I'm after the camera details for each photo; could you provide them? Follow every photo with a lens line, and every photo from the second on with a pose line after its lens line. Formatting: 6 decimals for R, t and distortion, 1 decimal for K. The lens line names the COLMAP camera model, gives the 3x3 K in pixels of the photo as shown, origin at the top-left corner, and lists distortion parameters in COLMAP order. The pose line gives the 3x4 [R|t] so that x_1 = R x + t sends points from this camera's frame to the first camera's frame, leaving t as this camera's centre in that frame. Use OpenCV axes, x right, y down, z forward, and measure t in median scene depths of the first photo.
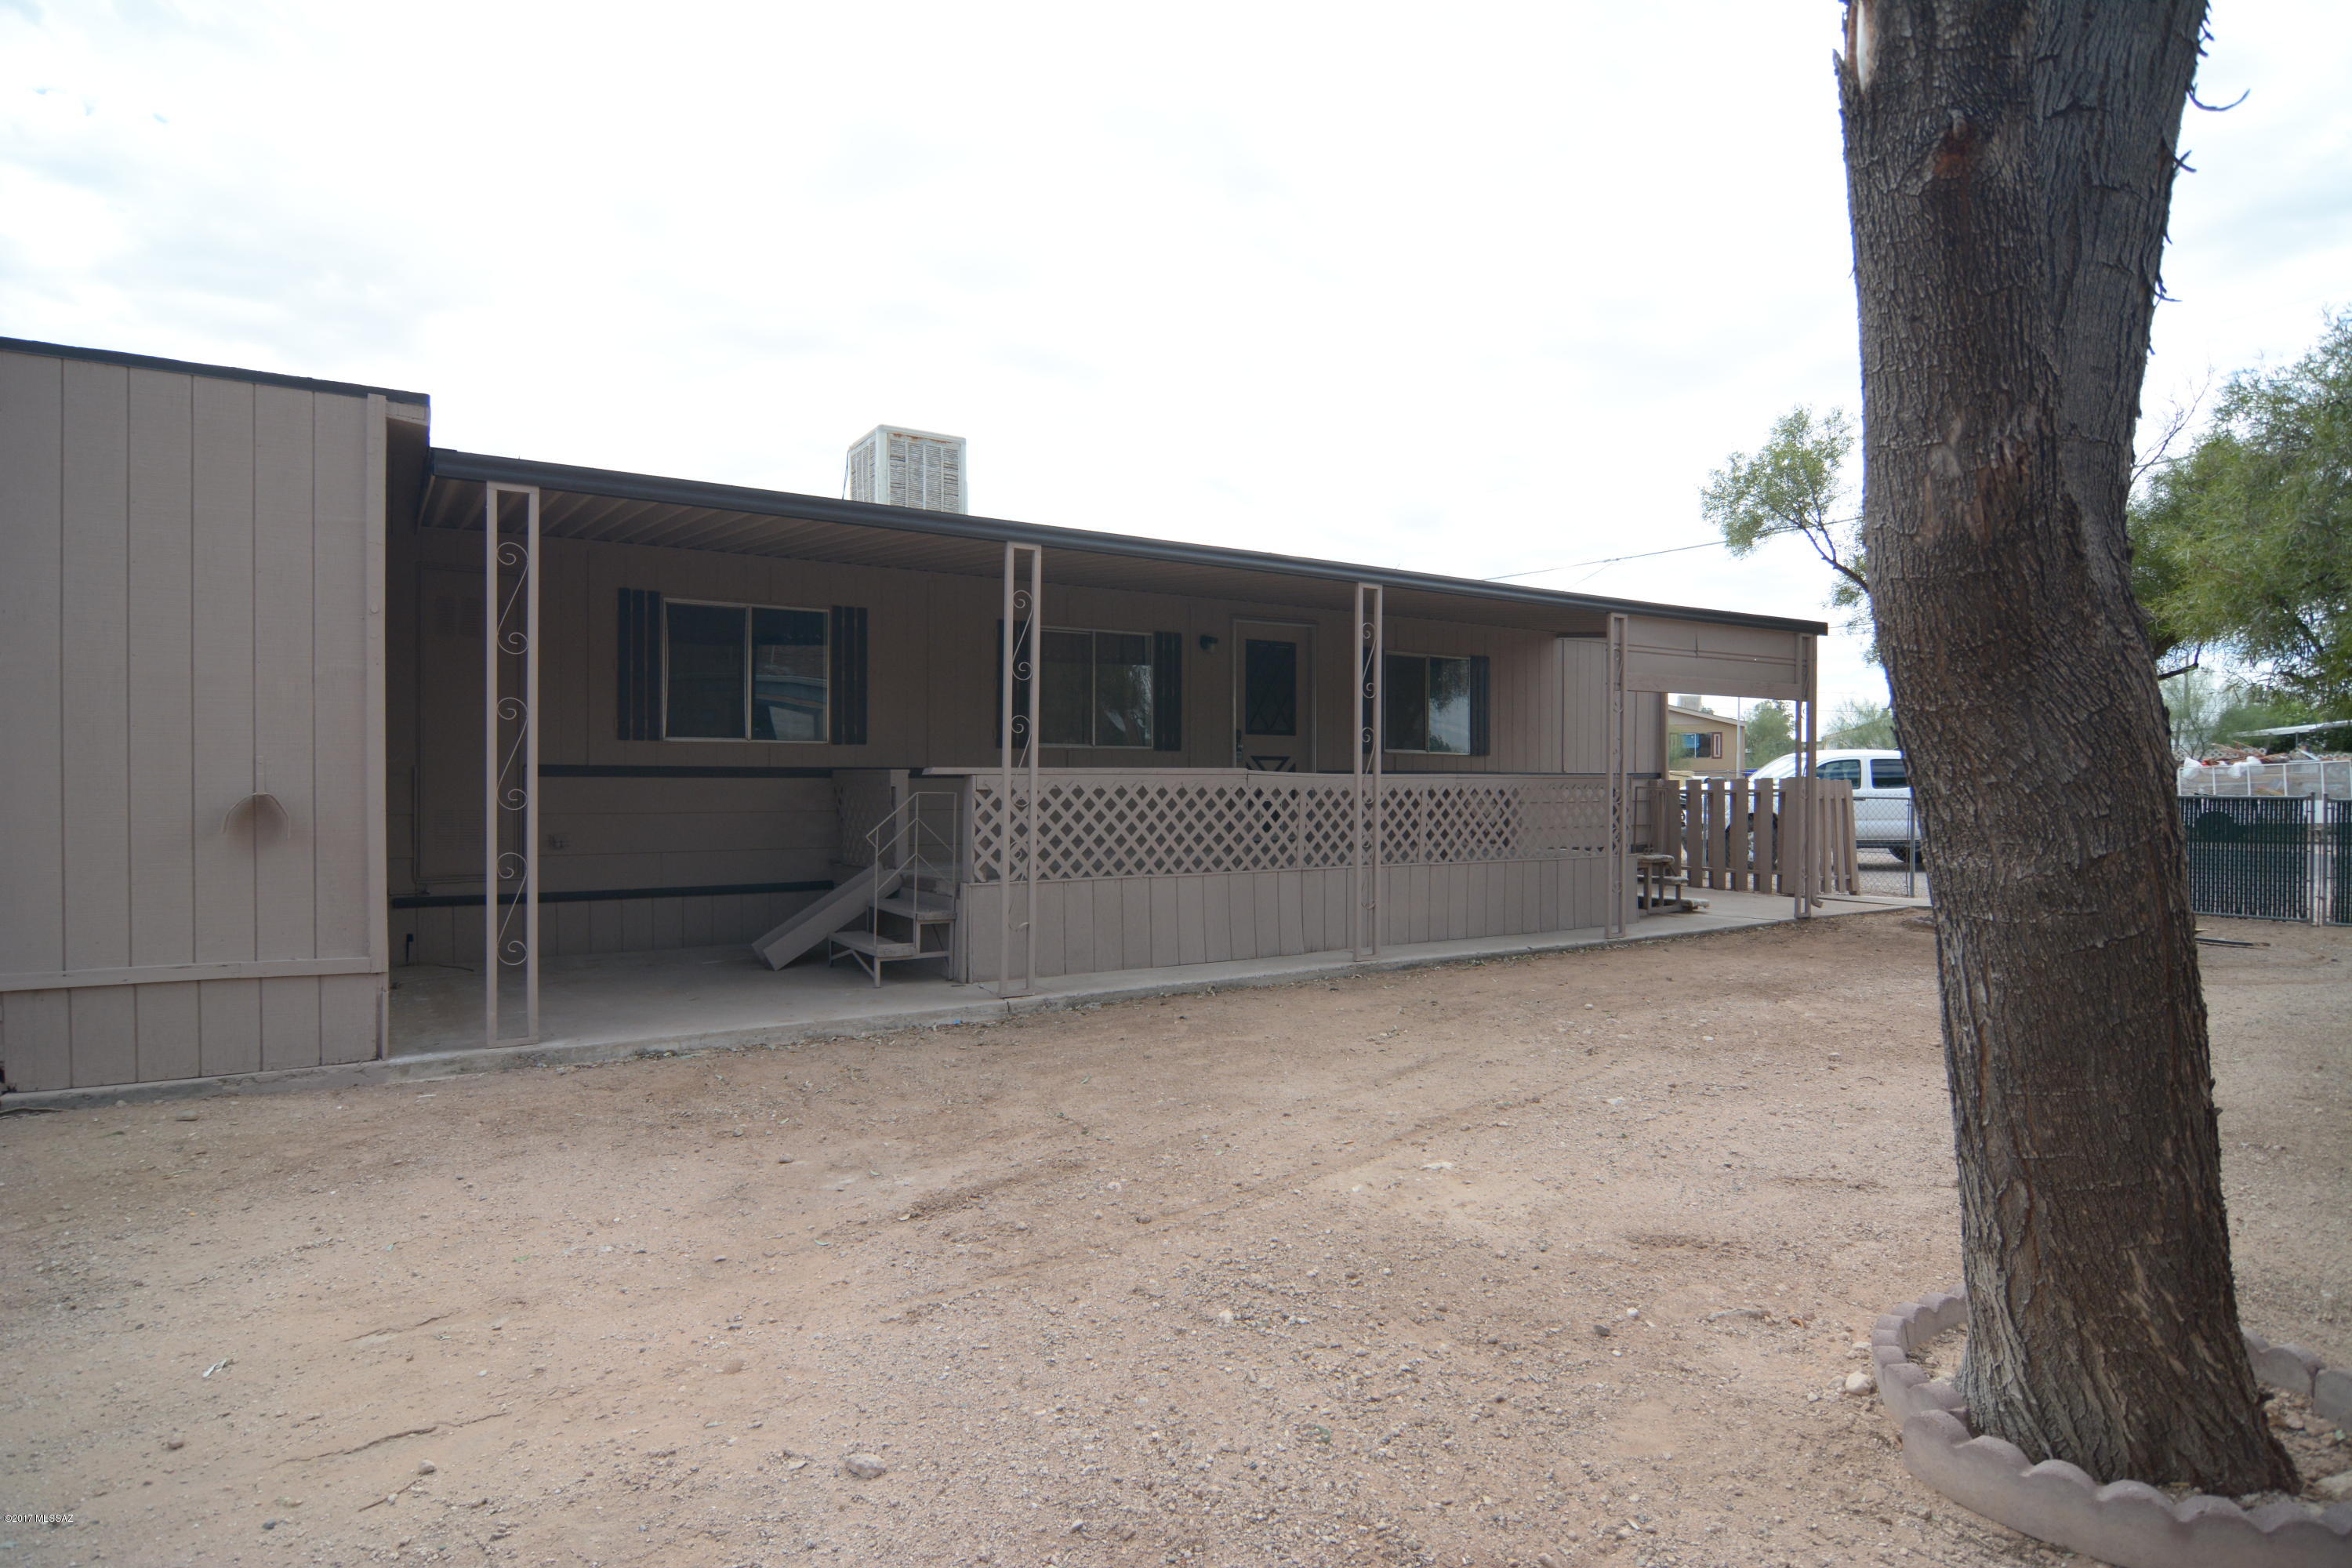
lens RADIAL K [[1259.9, 0, 1169.4], [0, 1259.9, 789.2], [0, 0, 1]] dist [-0.020753, -0.001294]
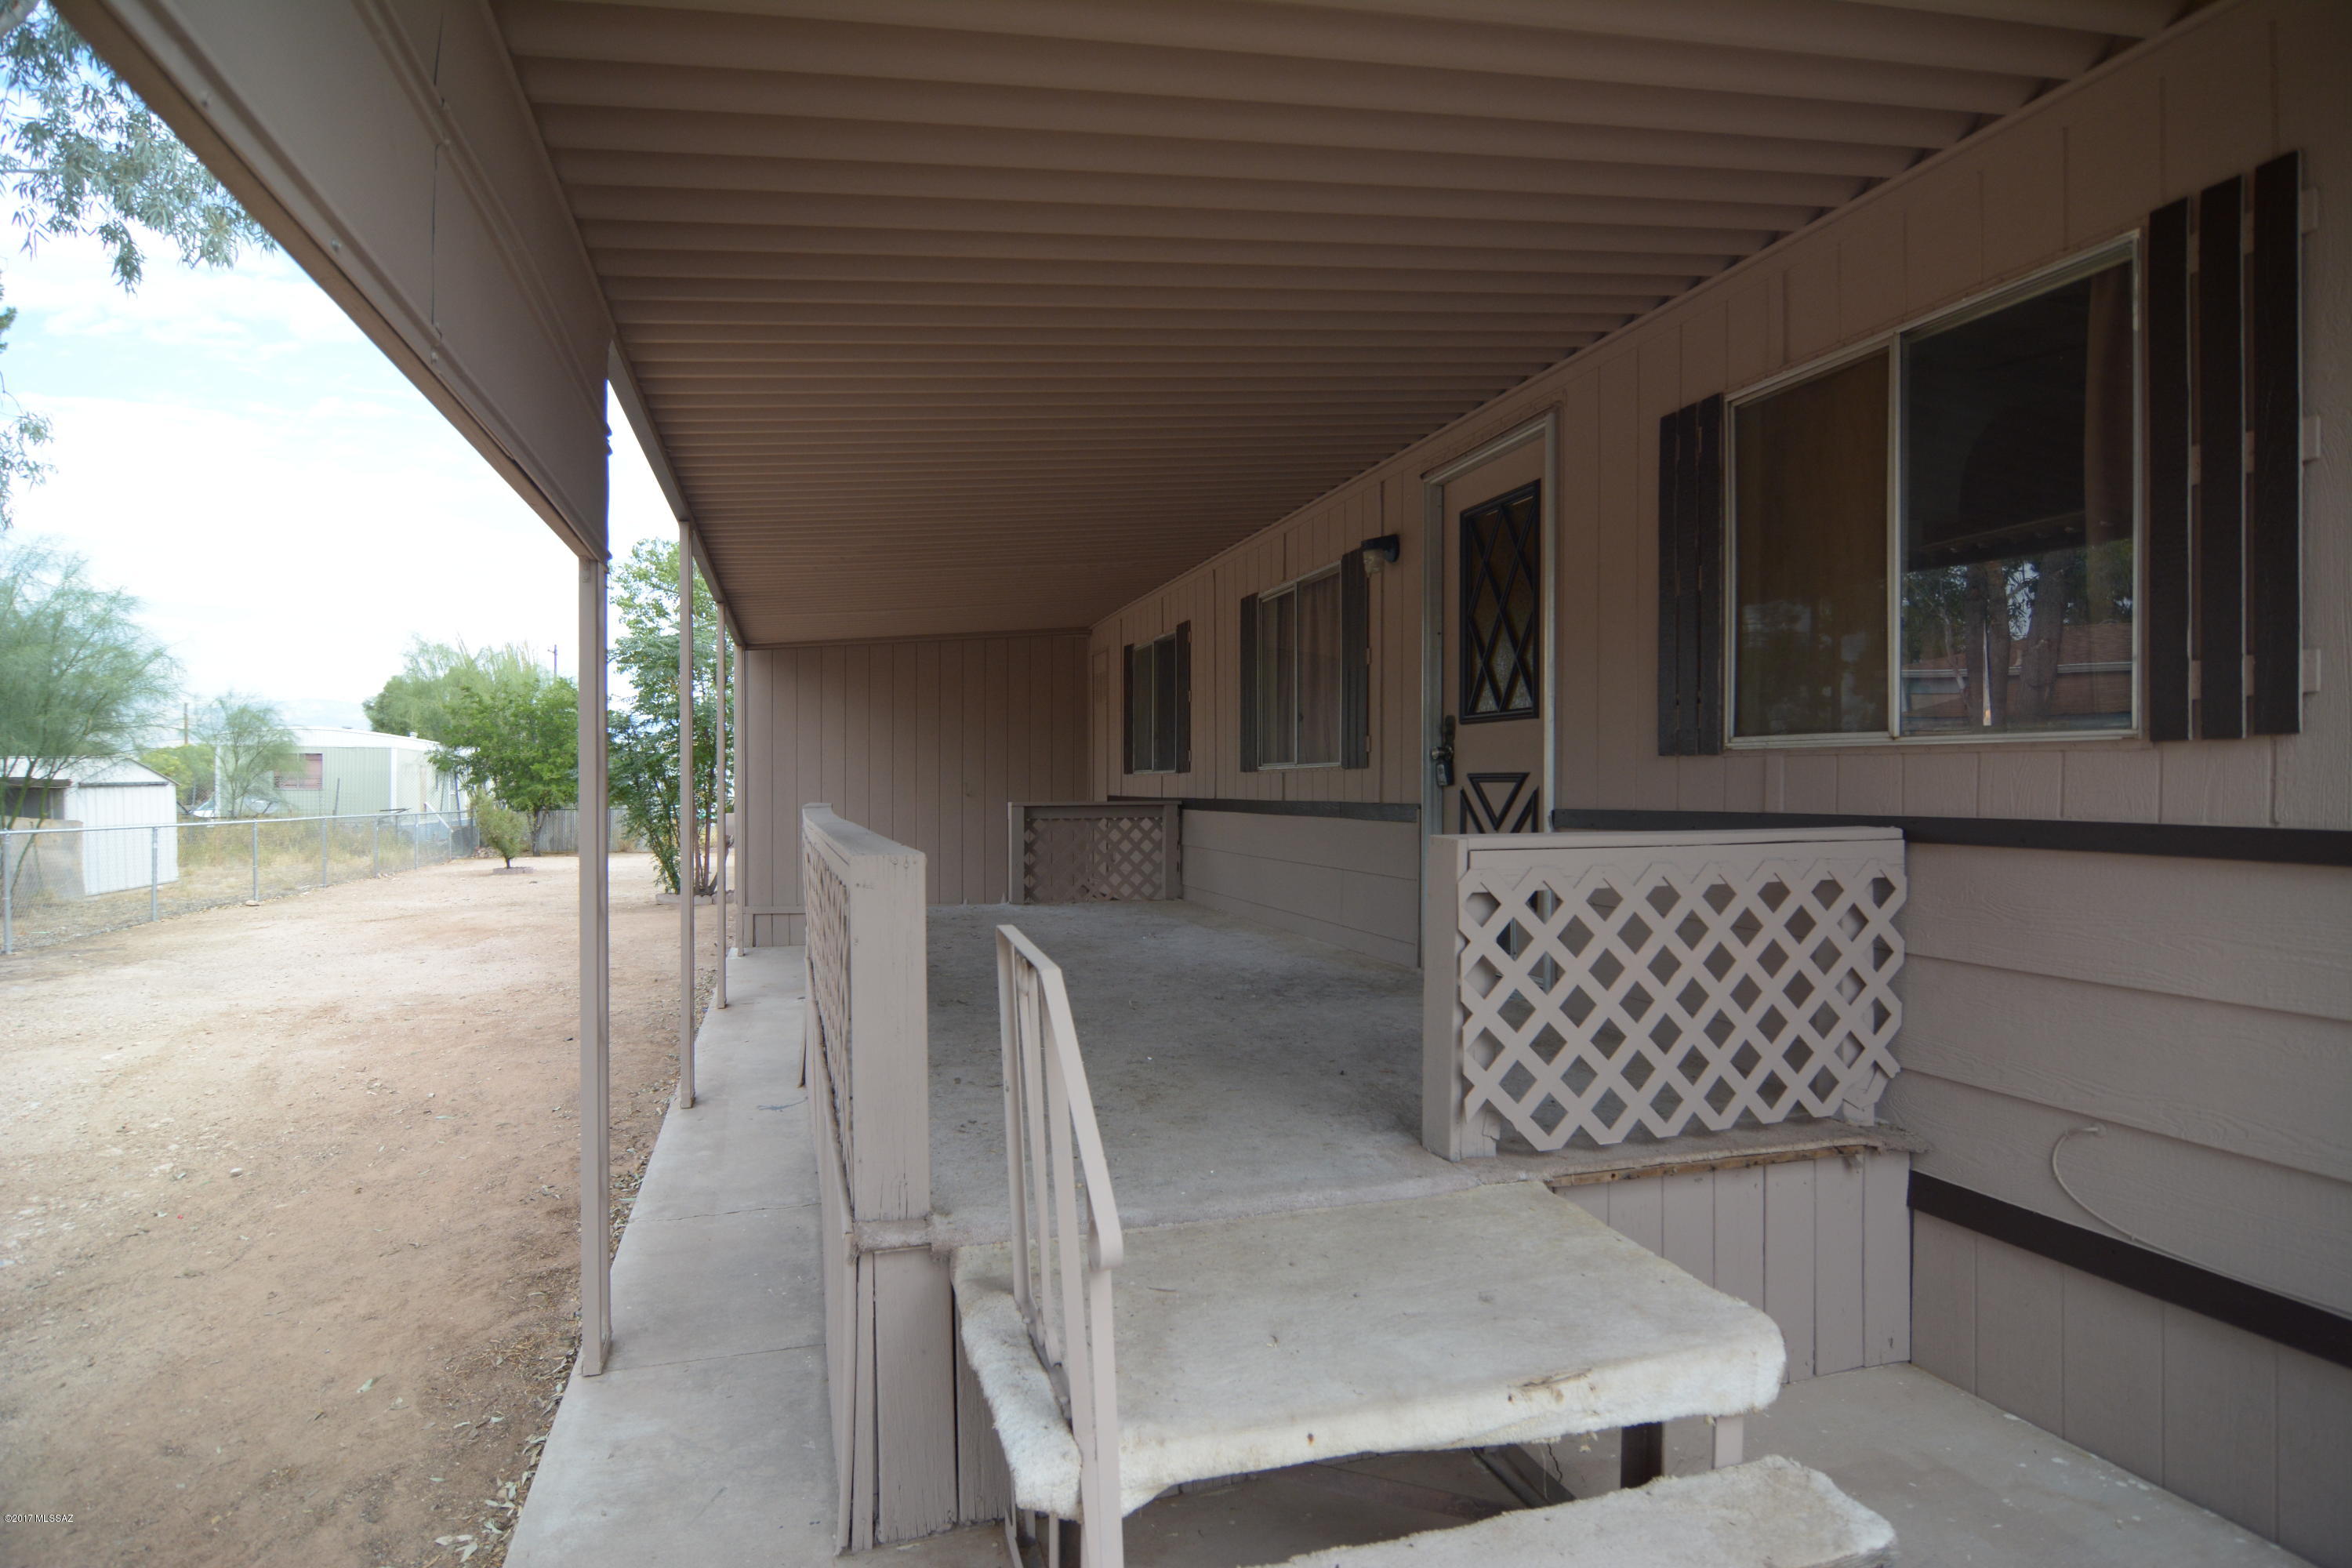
lens RADIAL K [[1259.9, 0, 1177.9], [0, 1259.9, 786.1], [0, 0, 1]] dist [-0.020753, -0.001294]
pose [[-0.242958, -0.003696, -0.970030, 0.665162], [-0.011726, 0.999931, -0.000873, -0.026010], [0.969966, 0.011162, -0.242985, 1.298724]]
